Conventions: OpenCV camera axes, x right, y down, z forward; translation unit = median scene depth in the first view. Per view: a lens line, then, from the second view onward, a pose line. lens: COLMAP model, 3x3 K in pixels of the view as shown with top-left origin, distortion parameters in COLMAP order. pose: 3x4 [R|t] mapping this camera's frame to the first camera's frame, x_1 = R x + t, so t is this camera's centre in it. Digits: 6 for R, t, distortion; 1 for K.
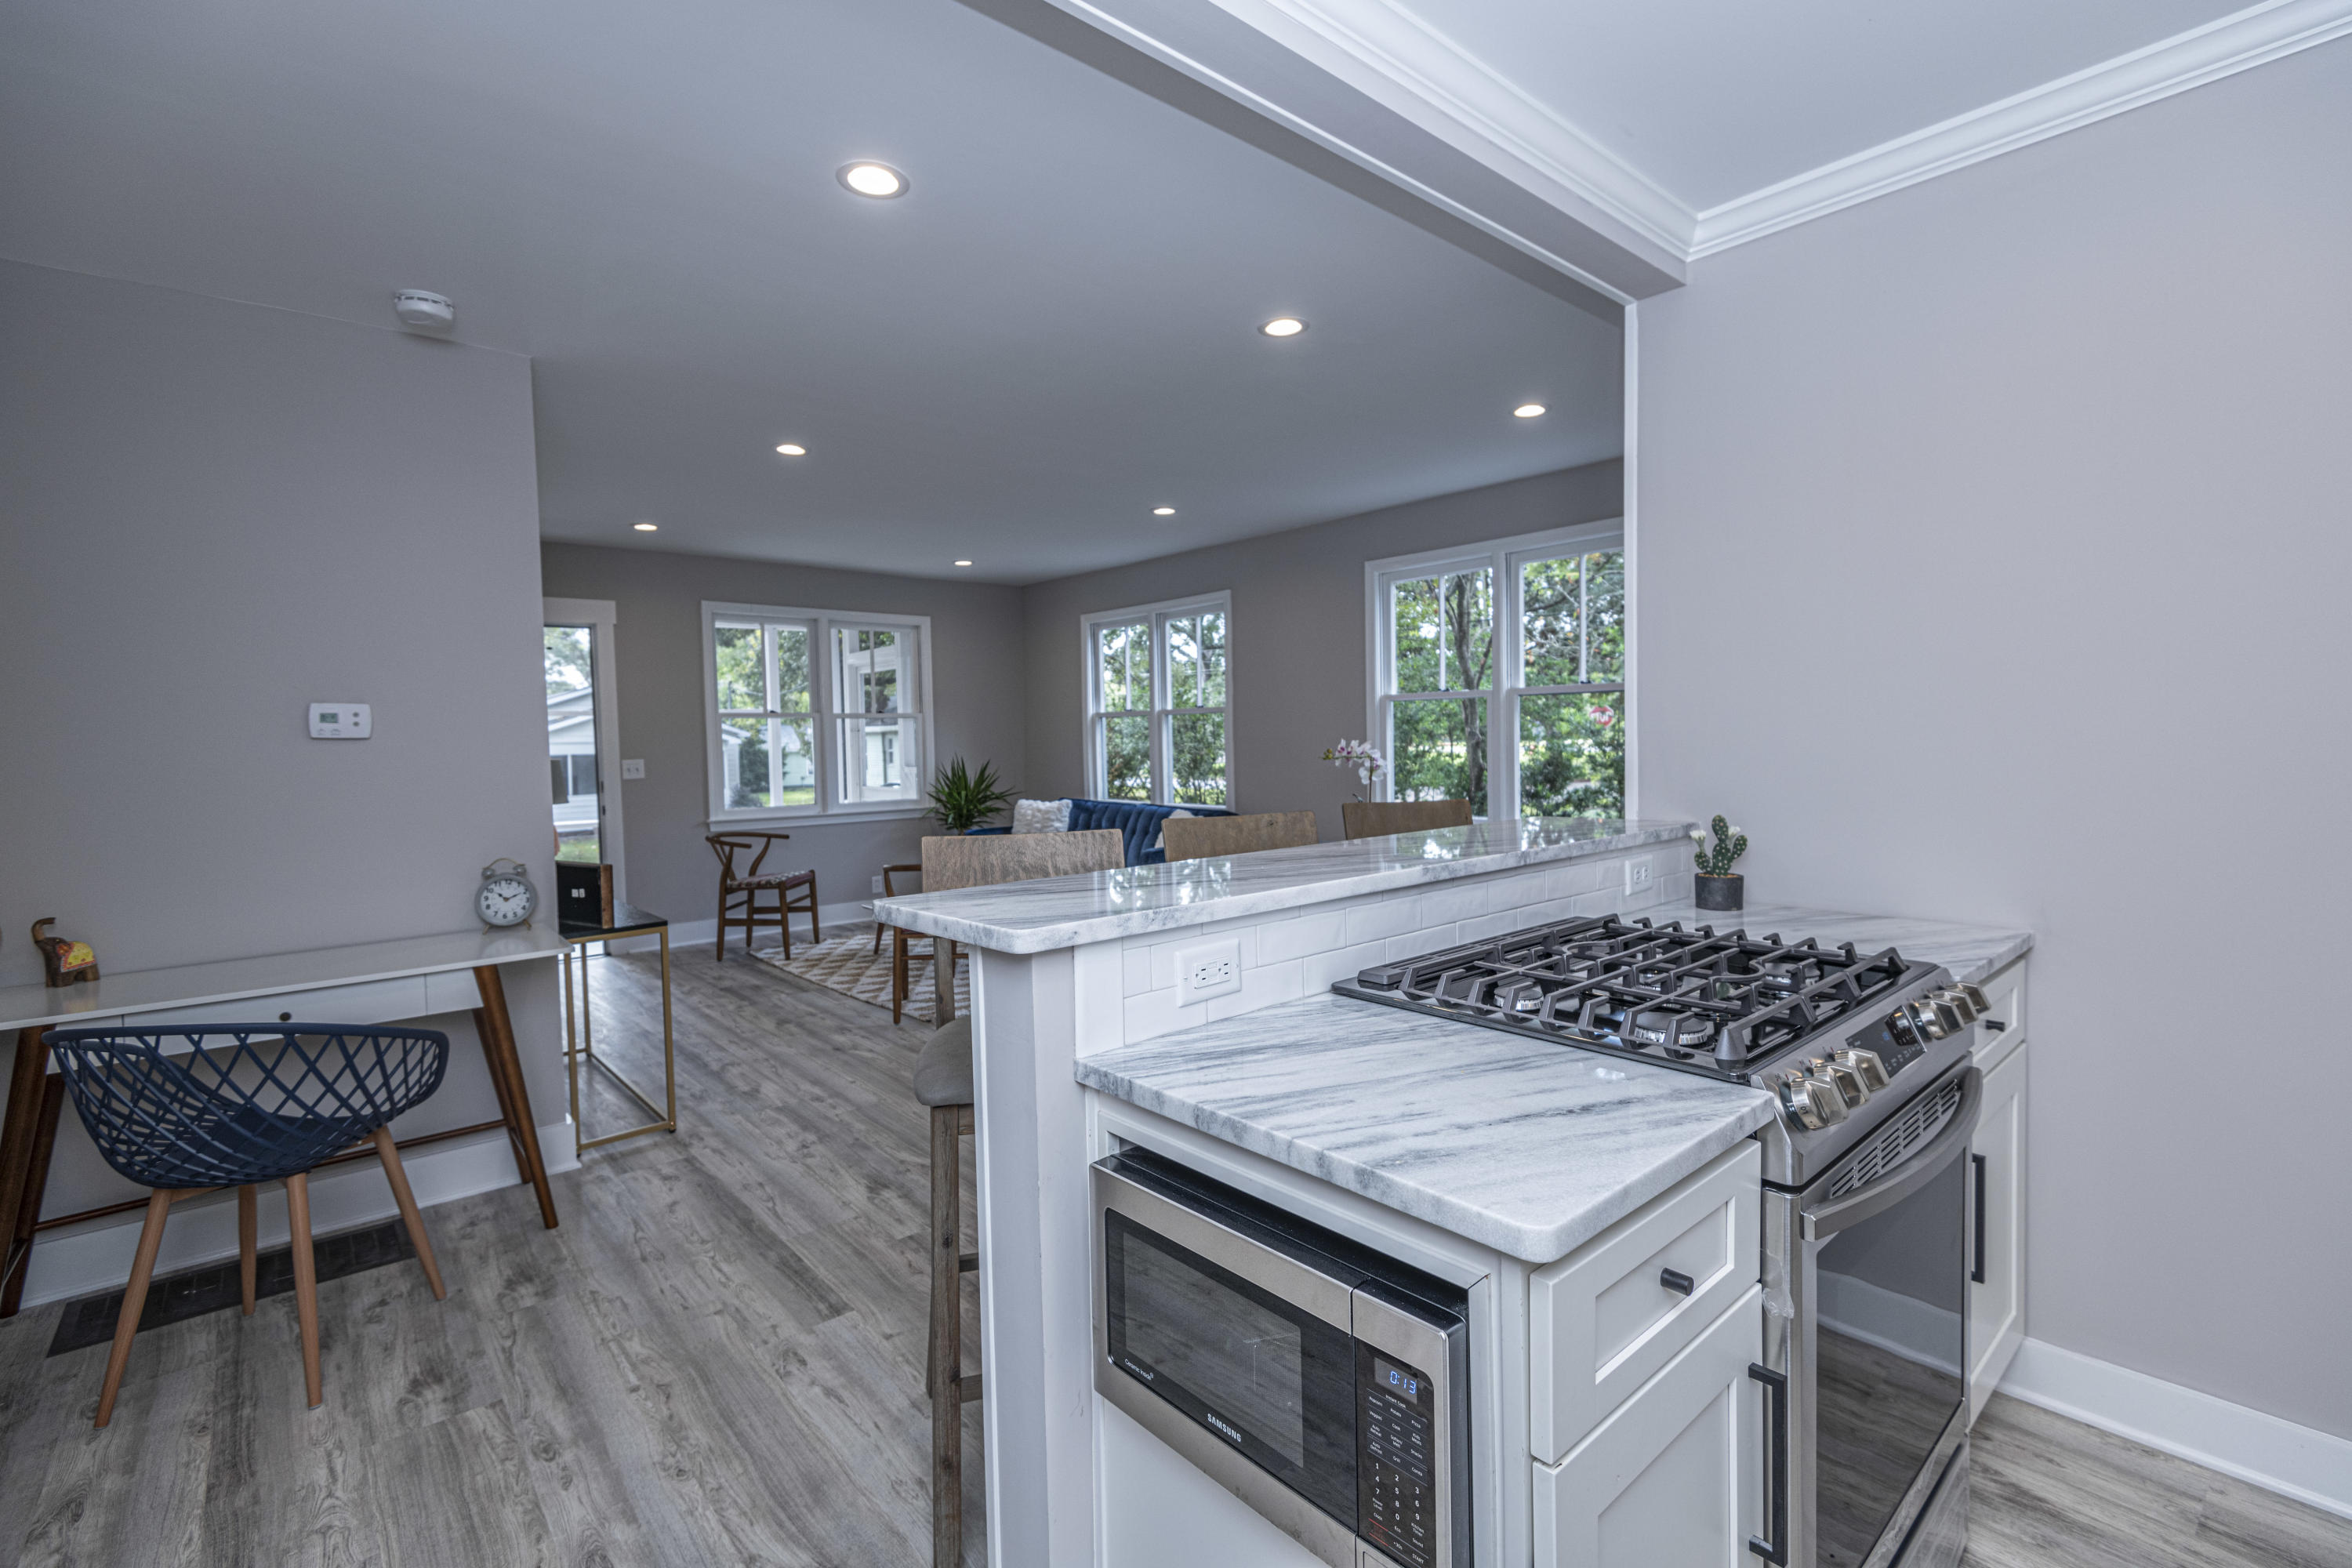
lens RADIAL K [[1063.8, 0, 1173.6], [0, 1063.8, 778.7], [0, 0, 1]] dist [0.024345, -0.013461]
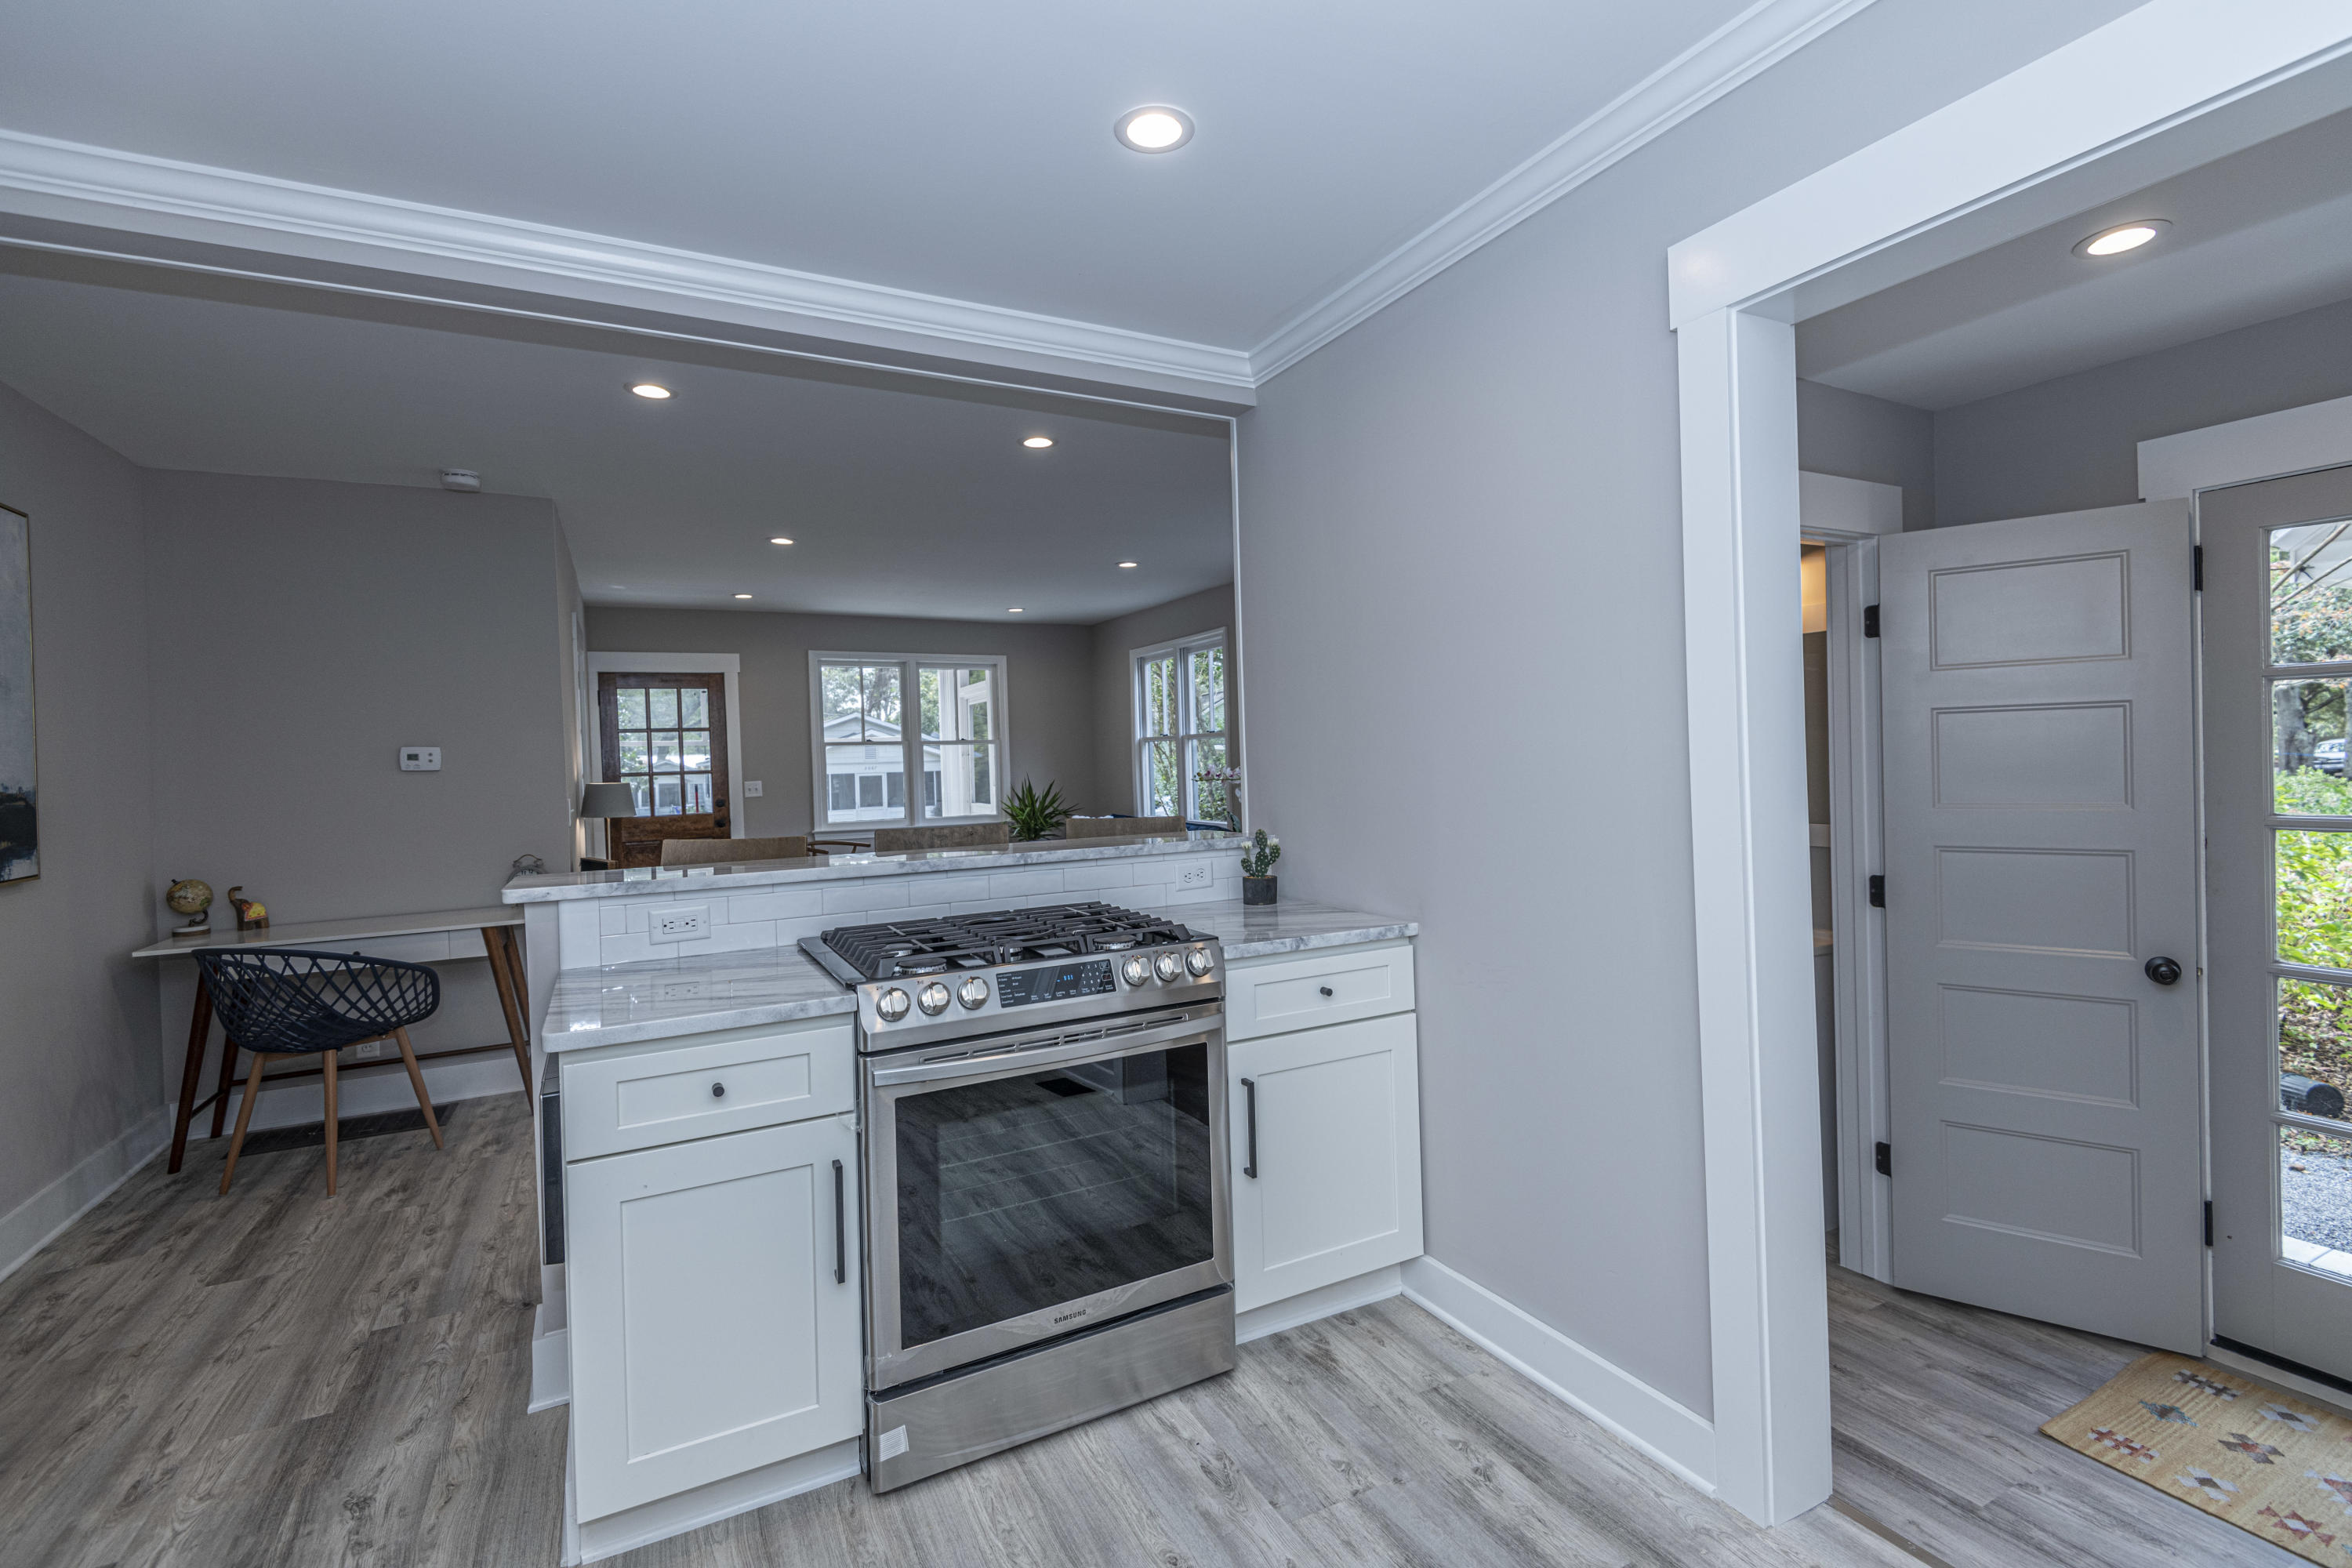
lens RADIAL K [[1063.8, 0, 1167.6], [0, 1063.8, 771.9], [0, 0, 1]] dist [0.024345, -0.013461]
pose [[0.972009, -0.004854, -0.234895, 0.662292], [-0.000272, 0.999763, -0.021787, -0.005429], [0.234945, 0.021241, 0.971777, -0.224171]]
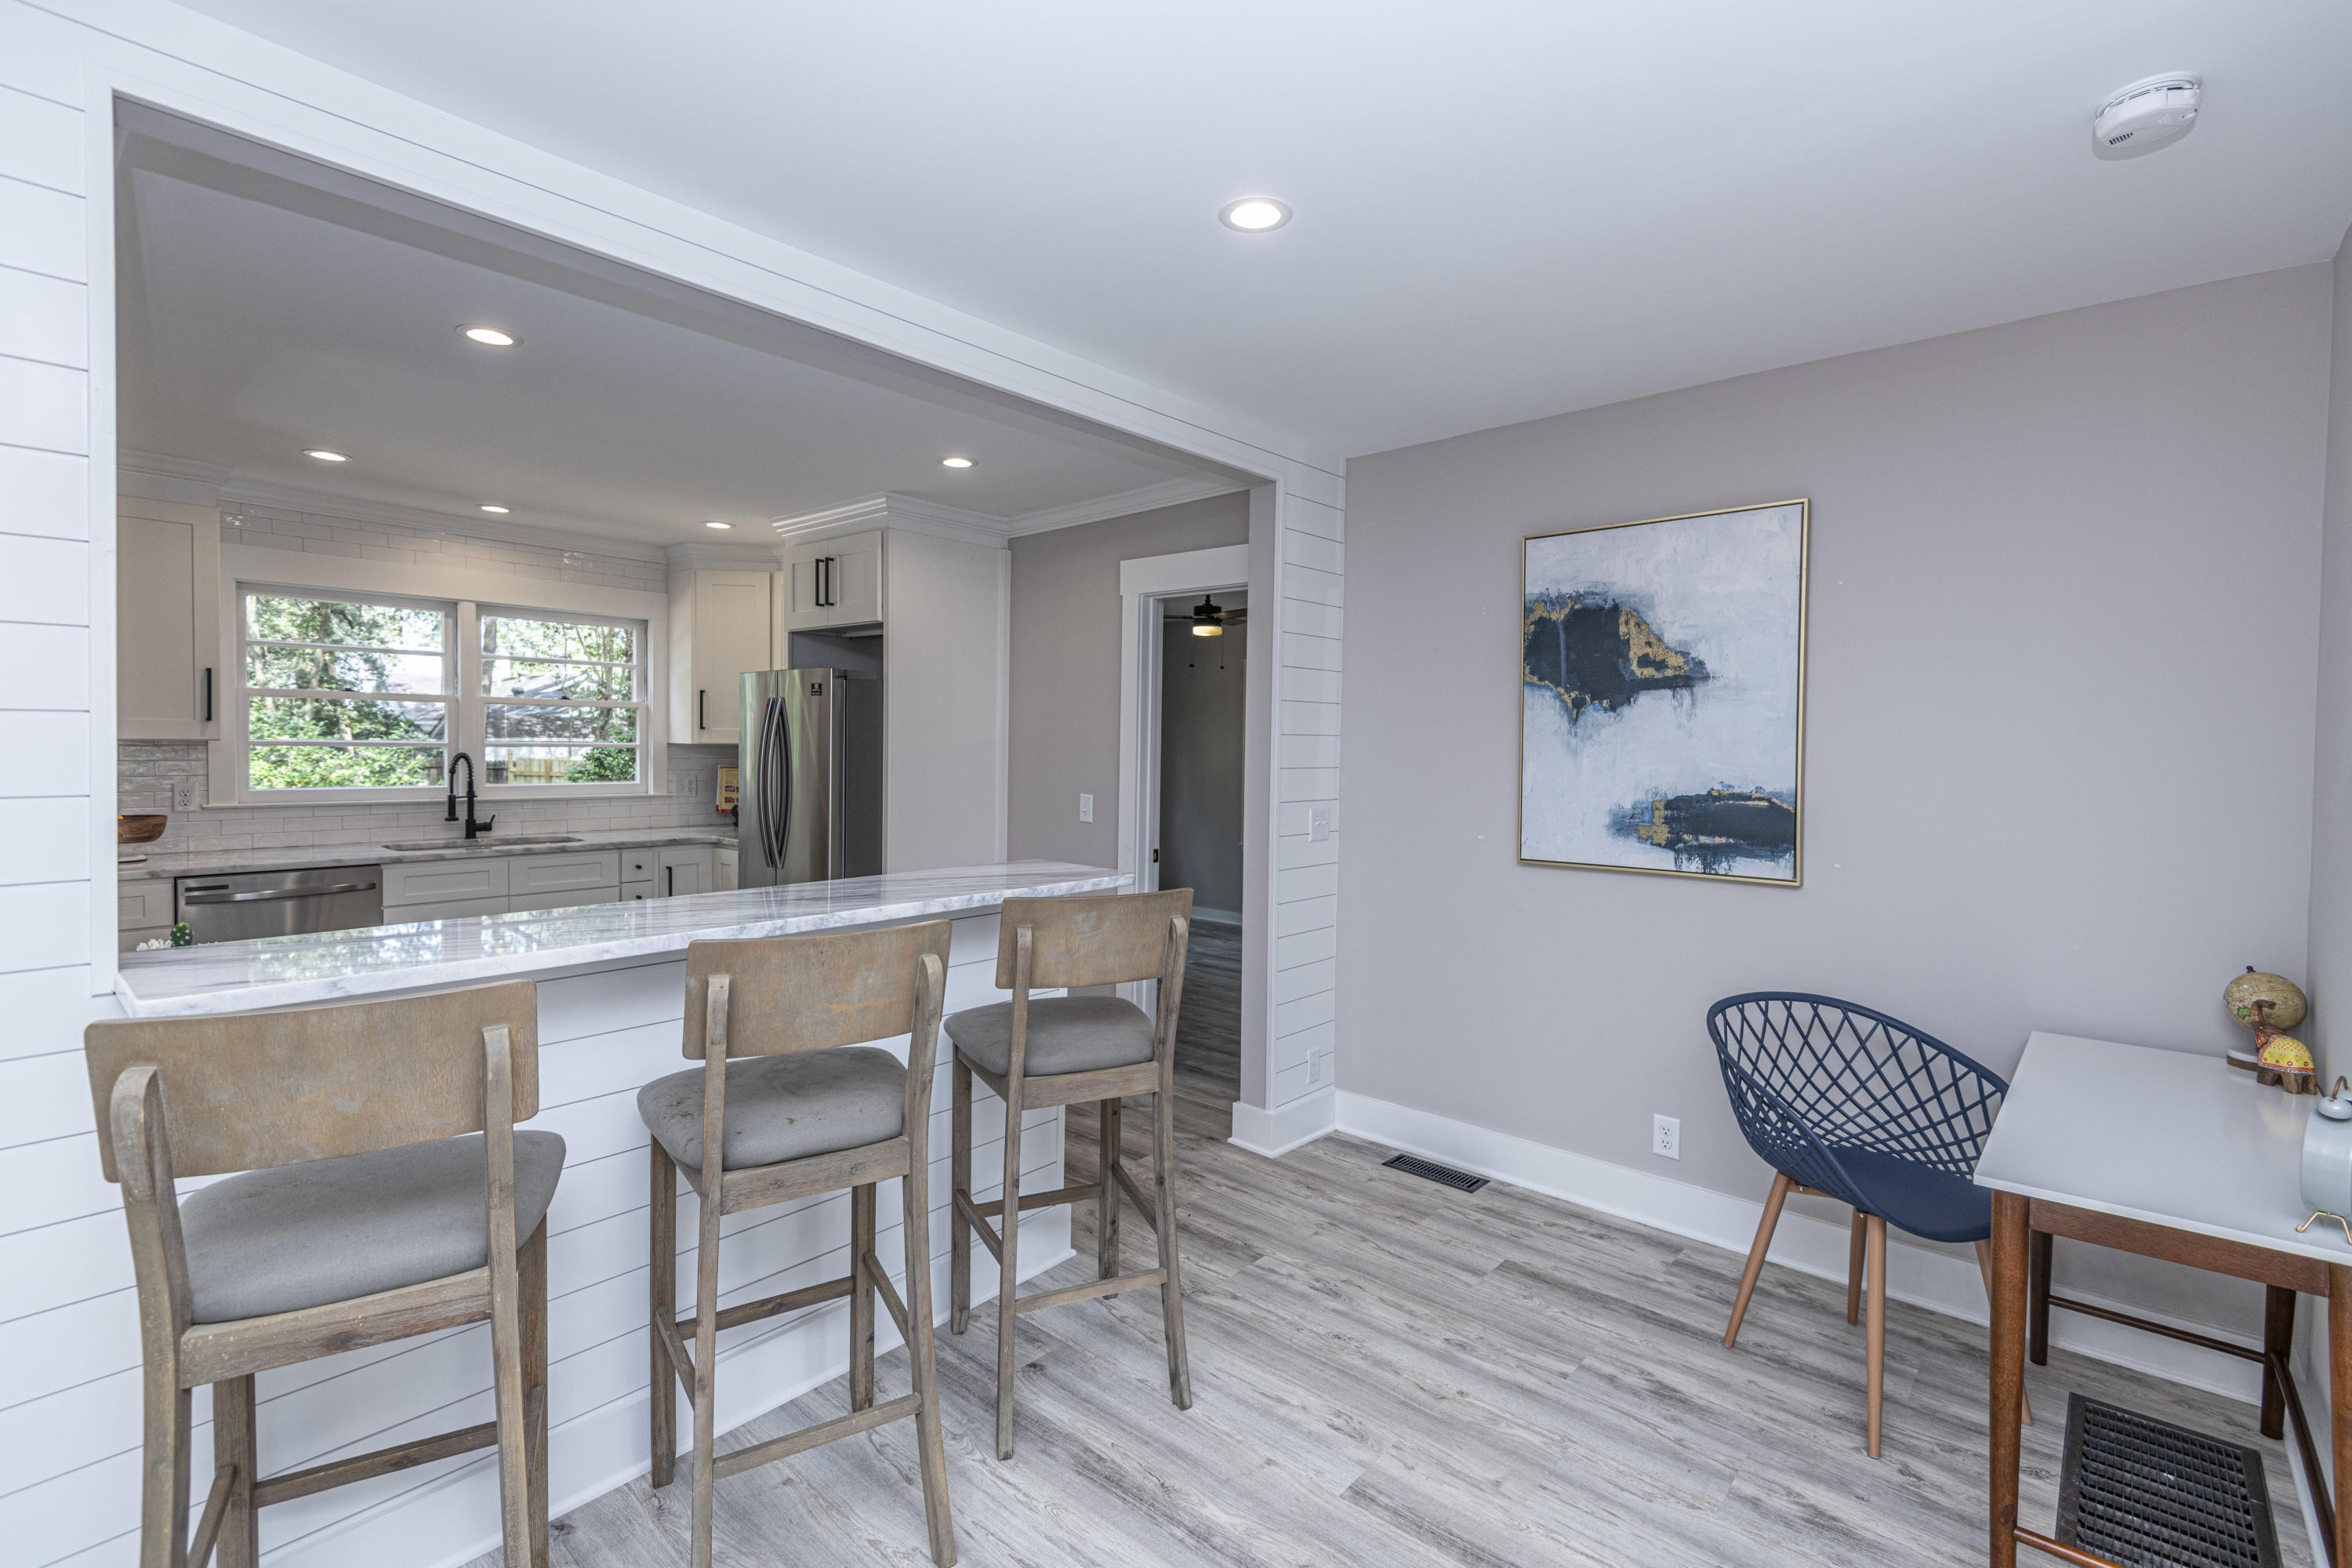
lens RADIAL K [[1063.8, 0, 1177.8], [0, 1063.8, 774.8], [0, 0, 1]] dist [0.024345, -0.013461]
pose [[-0.990527, 0.013790, -0.136623, -0.068398], [0.003619, 0.997221, 0.074415, -0.118936], [0.137270, 0.073216, -0.987824, 1.734361]]
